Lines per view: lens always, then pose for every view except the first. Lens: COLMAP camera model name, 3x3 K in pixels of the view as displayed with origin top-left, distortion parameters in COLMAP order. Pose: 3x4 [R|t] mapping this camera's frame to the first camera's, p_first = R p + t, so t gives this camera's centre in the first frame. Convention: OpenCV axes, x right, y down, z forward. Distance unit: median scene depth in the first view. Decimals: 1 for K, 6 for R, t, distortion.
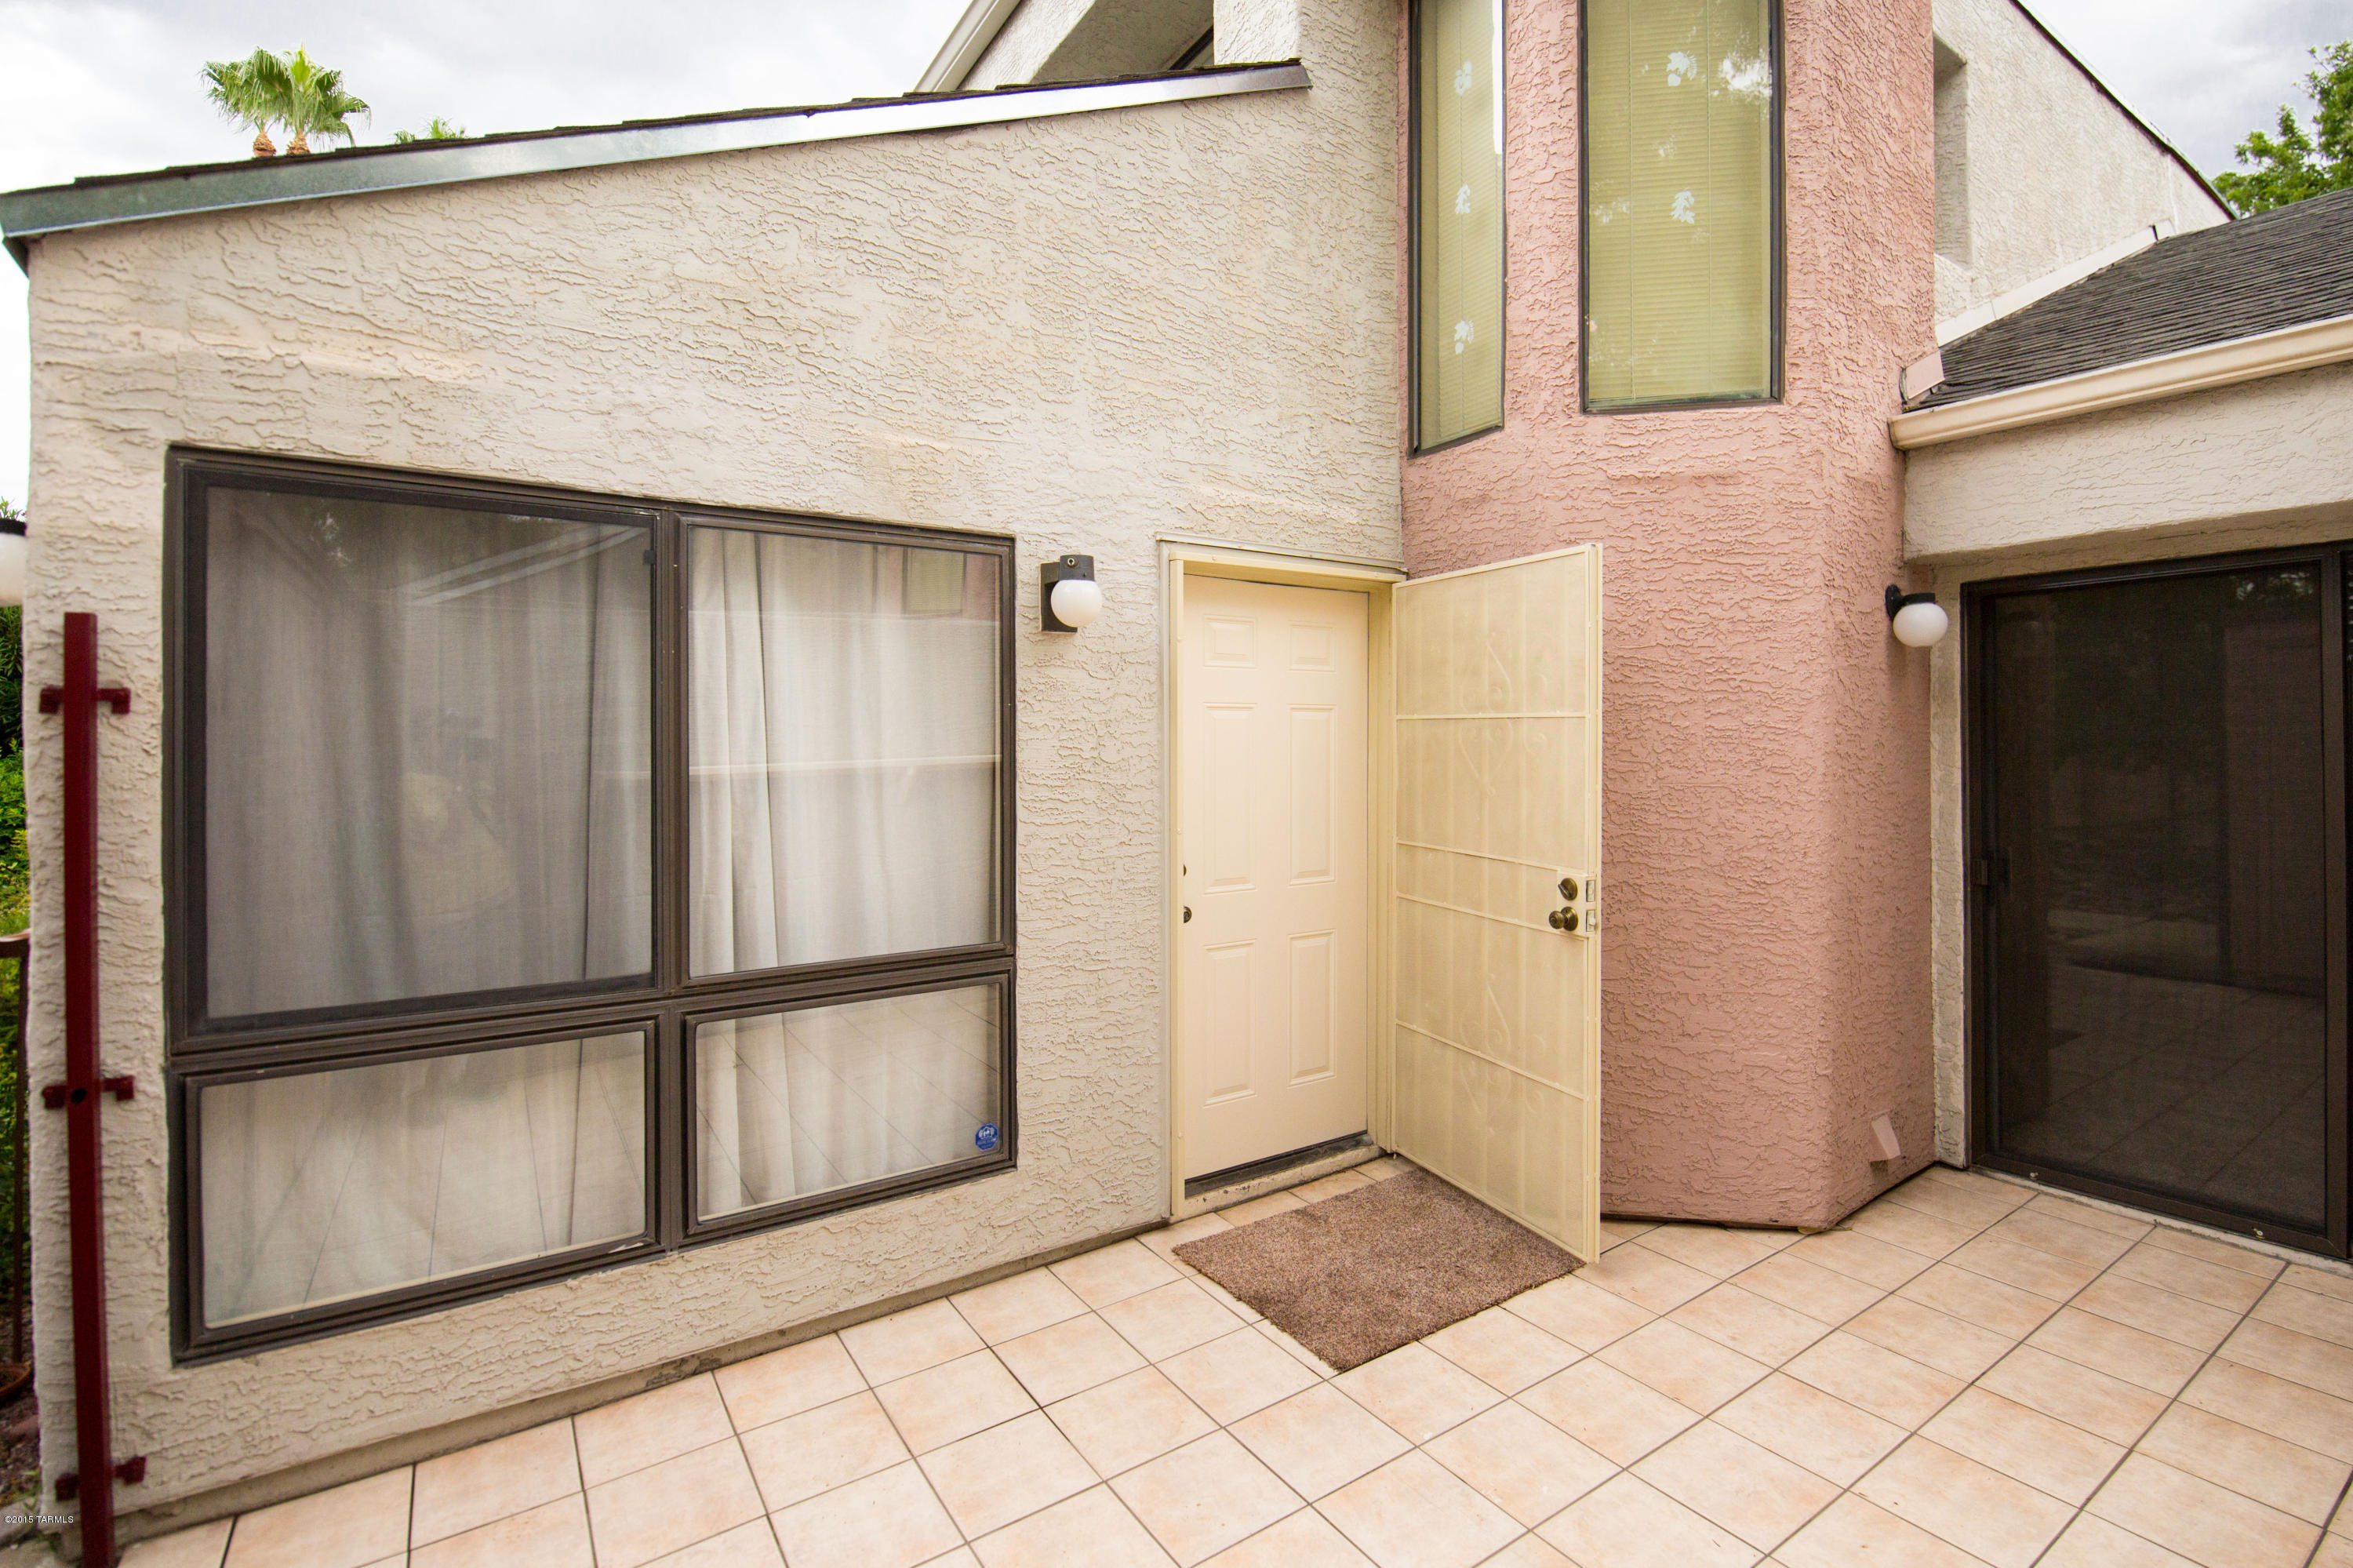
lens RADIAL K [[1066.6, 0, 1194.2], [0, 1066.6, 742.8], [0, 0, 1]] dist [0.003037, -0.011833]
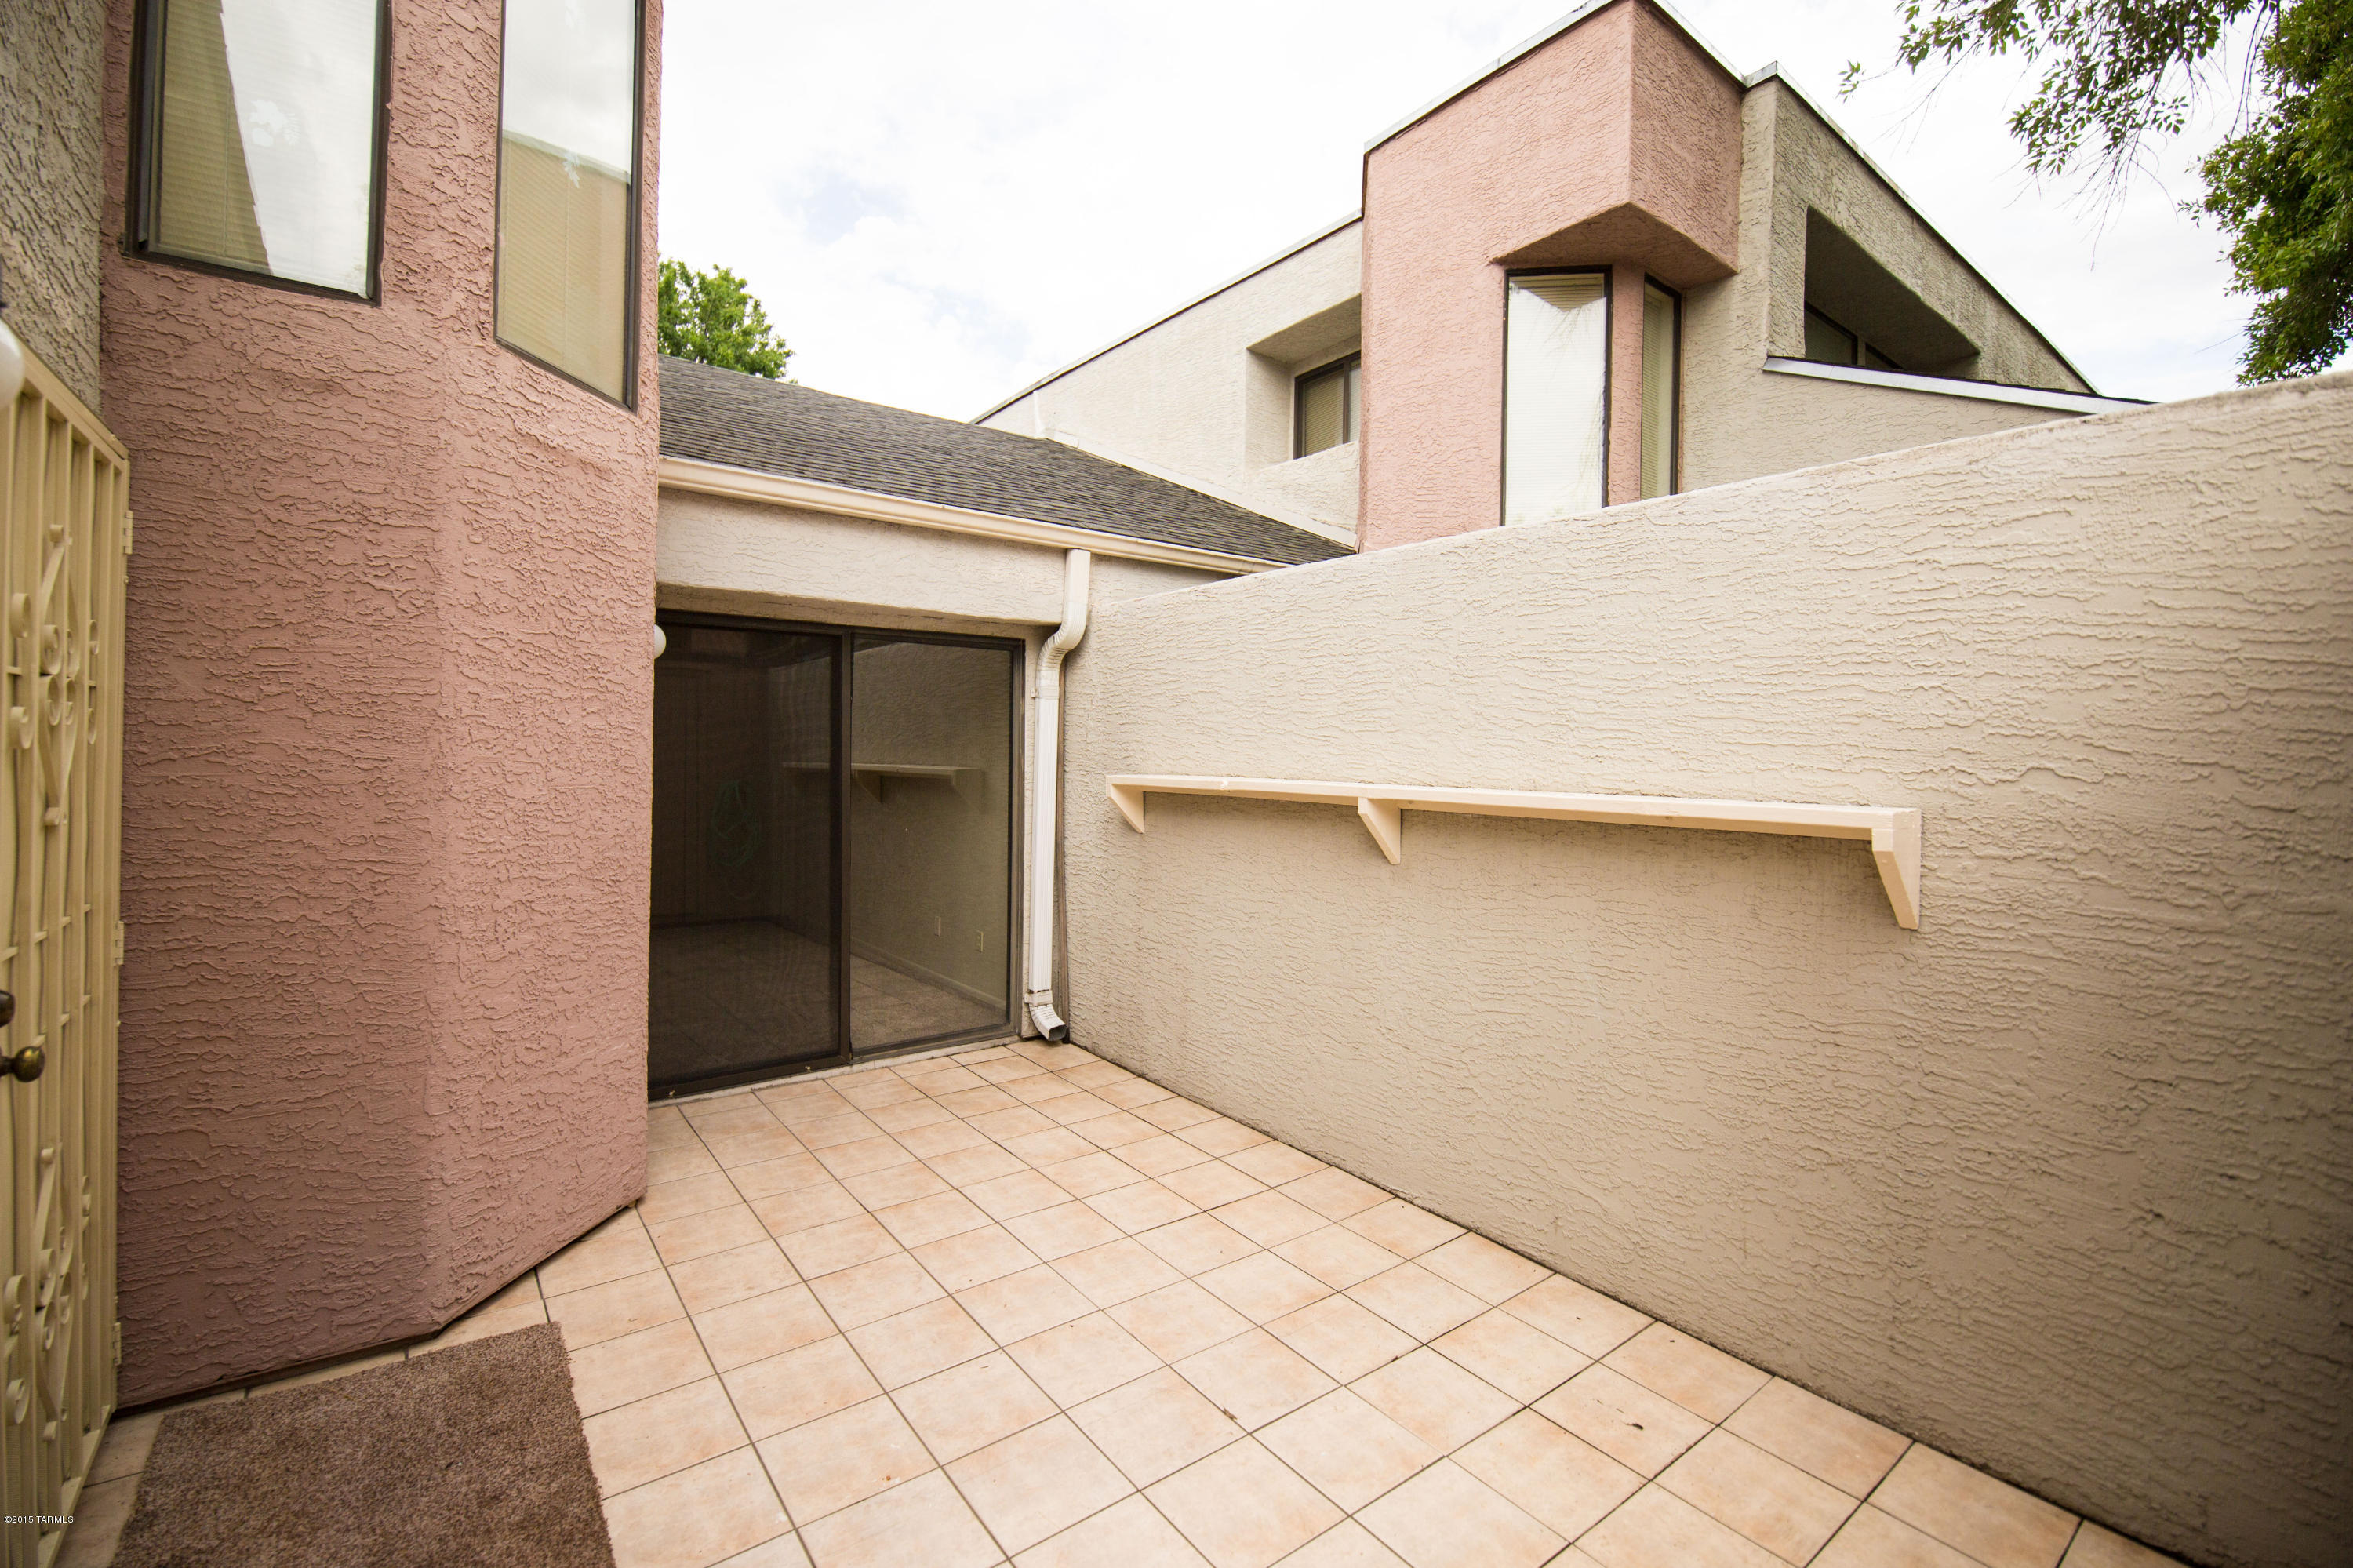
lens RADIAL K [[1014.7, 0, 1175.1], [0, 1014.7, 770.4], [0, 0, 1]] dist [0.000417, -0.009444]
pose [[-0.056907, -0.012122, 0.998306, -0.468007], [-0.017290, 0.999788, 0.011154, 0.005936], [-0.998230, -0.016626, -0.057104, 0.533577]]
